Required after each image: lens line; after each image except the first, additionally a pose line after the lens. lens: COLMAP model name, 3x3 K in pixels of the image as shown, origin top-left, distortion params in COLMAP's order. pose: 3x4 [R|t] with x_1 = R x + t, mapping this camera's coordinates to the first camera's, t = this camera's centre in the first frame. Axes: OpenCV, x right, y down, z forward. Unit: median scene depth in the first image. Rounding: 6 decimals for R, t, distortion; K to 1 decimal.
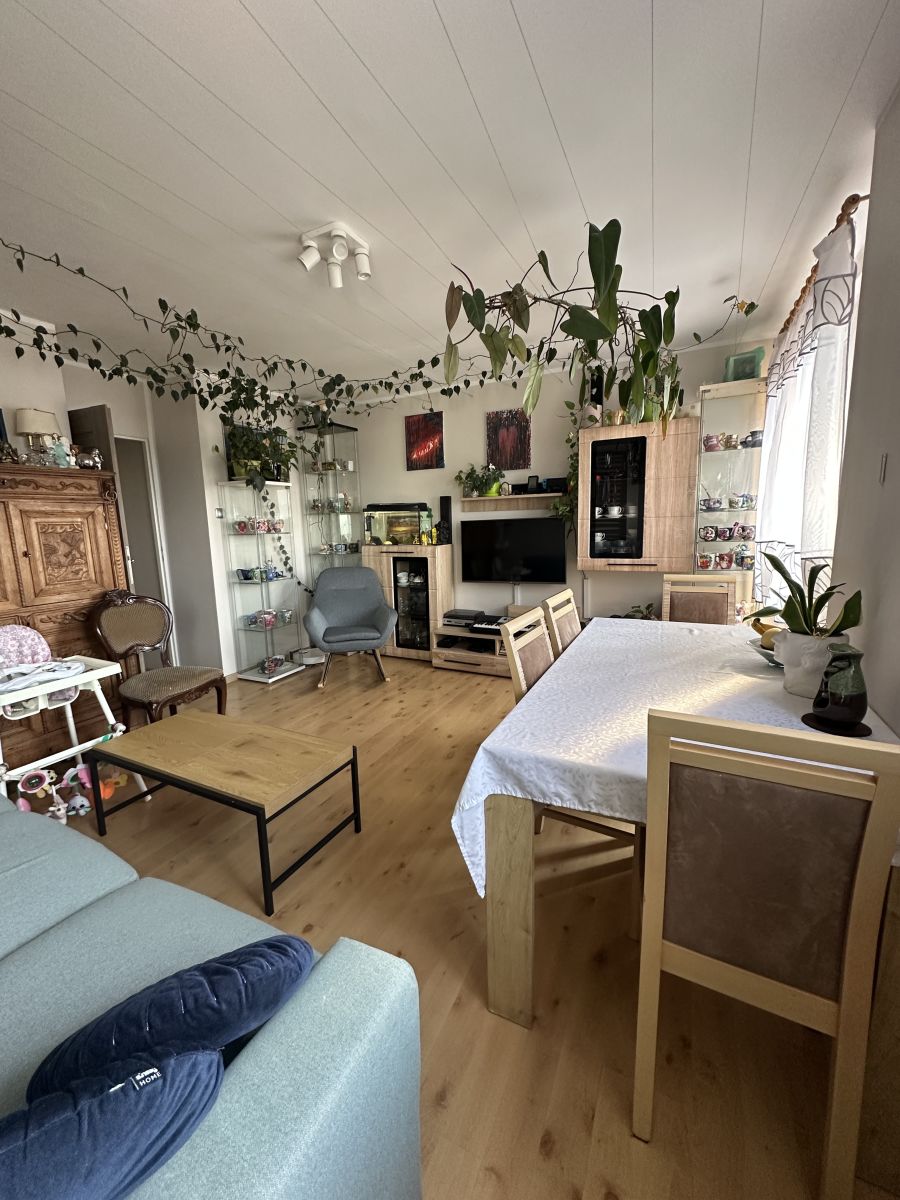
lens RADIAL K [[476.7, 0, 451.9], [0, 476.7, 592.7], [0, 0, 1]] dist [-0.005743, 0.001325]
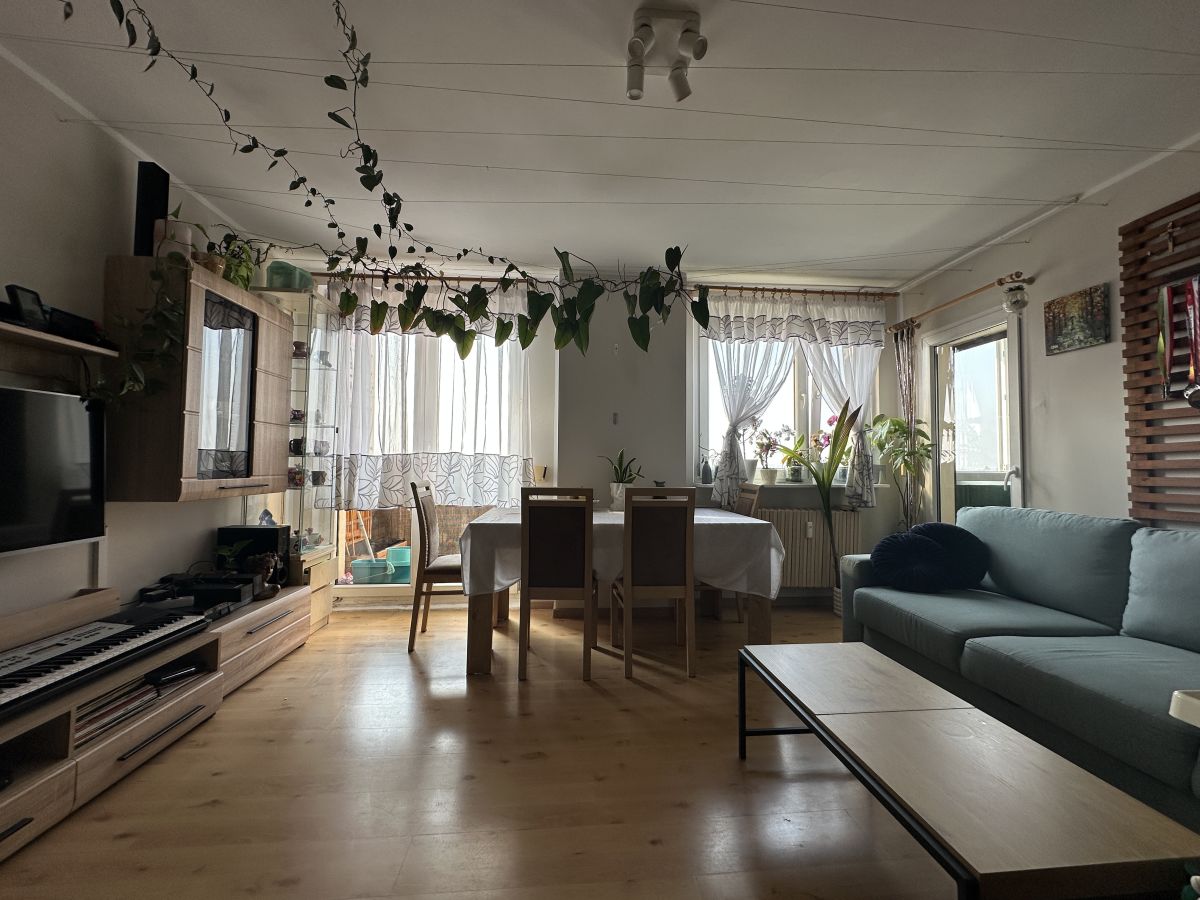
lens RADIAL K [[476.7, 0, 600.1], [0, 476.7, 450.0], [0, 0, 1]] dist [-0.005743, 0.001325]
pose [[-0.520464, 0.057791, 0.851926, -0.405341], [0.142359, 0.989616, 0.019840, -0.043617], [-0.841933, 0.131606, -0.523286, 0.777699]]
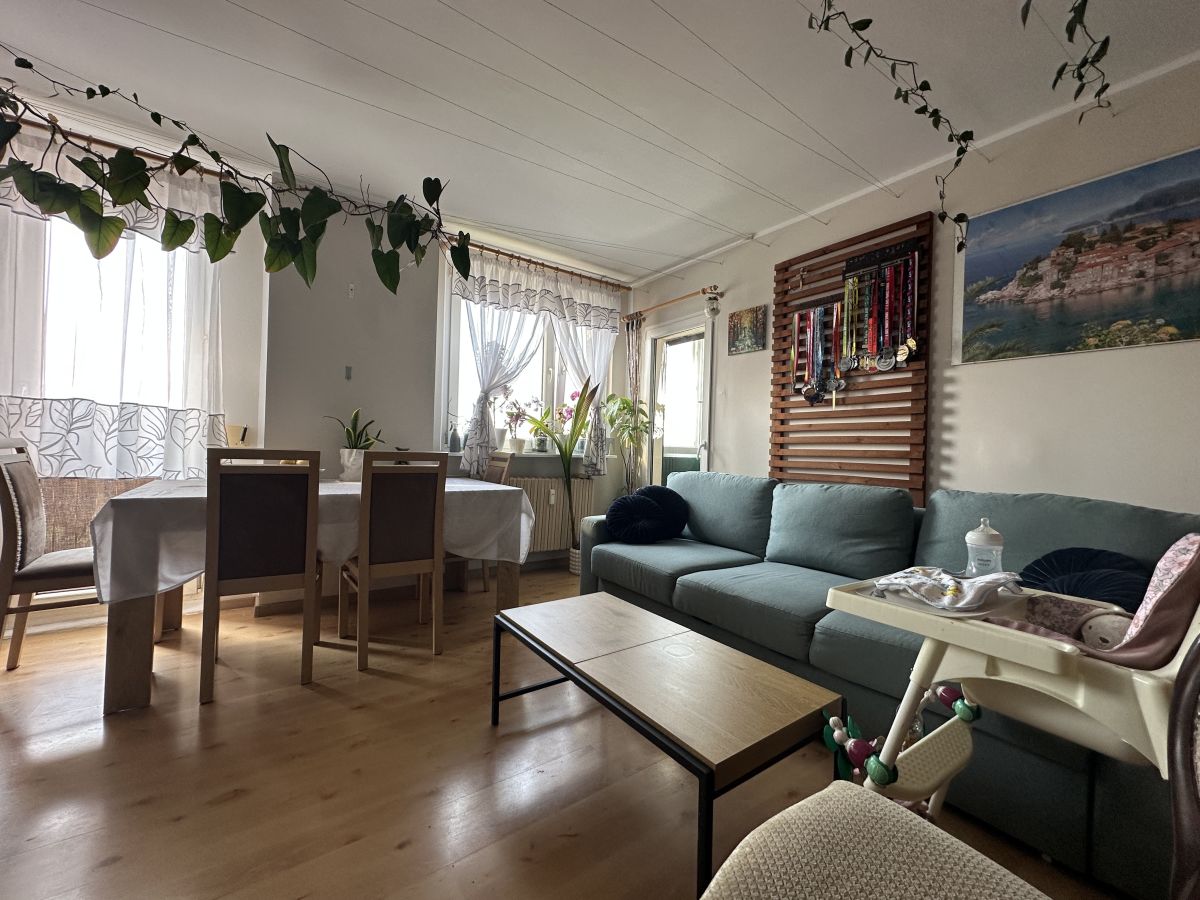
lens RADIAL K [[476.7, 0, 600.0], [0, 476.7, 448.9], [0, 0, 1]] dist [-0.005743, 0.001325]
pose [[-0.883621, 0.003834, 0.468187, -0.369857], [0.070314, 0.989712, 0.124602, -0.028108], [-0.462892, 0.143021, -0.874800, 0.771249]]
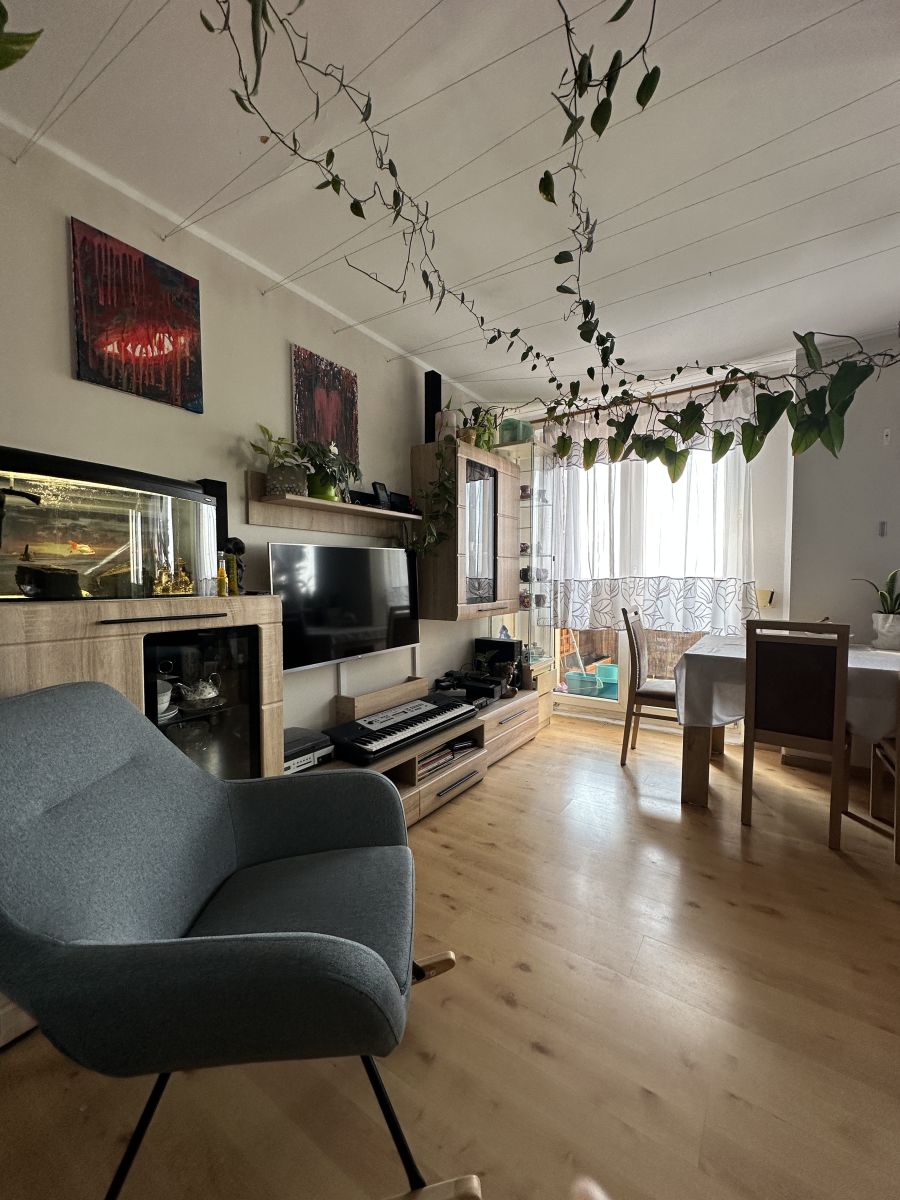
lens RADIAL K [[476.7, 0, 449.4], [0, 476.7, 599.2], [0, 0, 1]] dist [-0.005743, 0.001325]
pose [[0.141232, -0.012579, 0.989897, -0.425904], [0.154321, 0.987975, -0.009463, -0.068717], [-0.977874, 0.154099, 0.141475, 0.804655]]
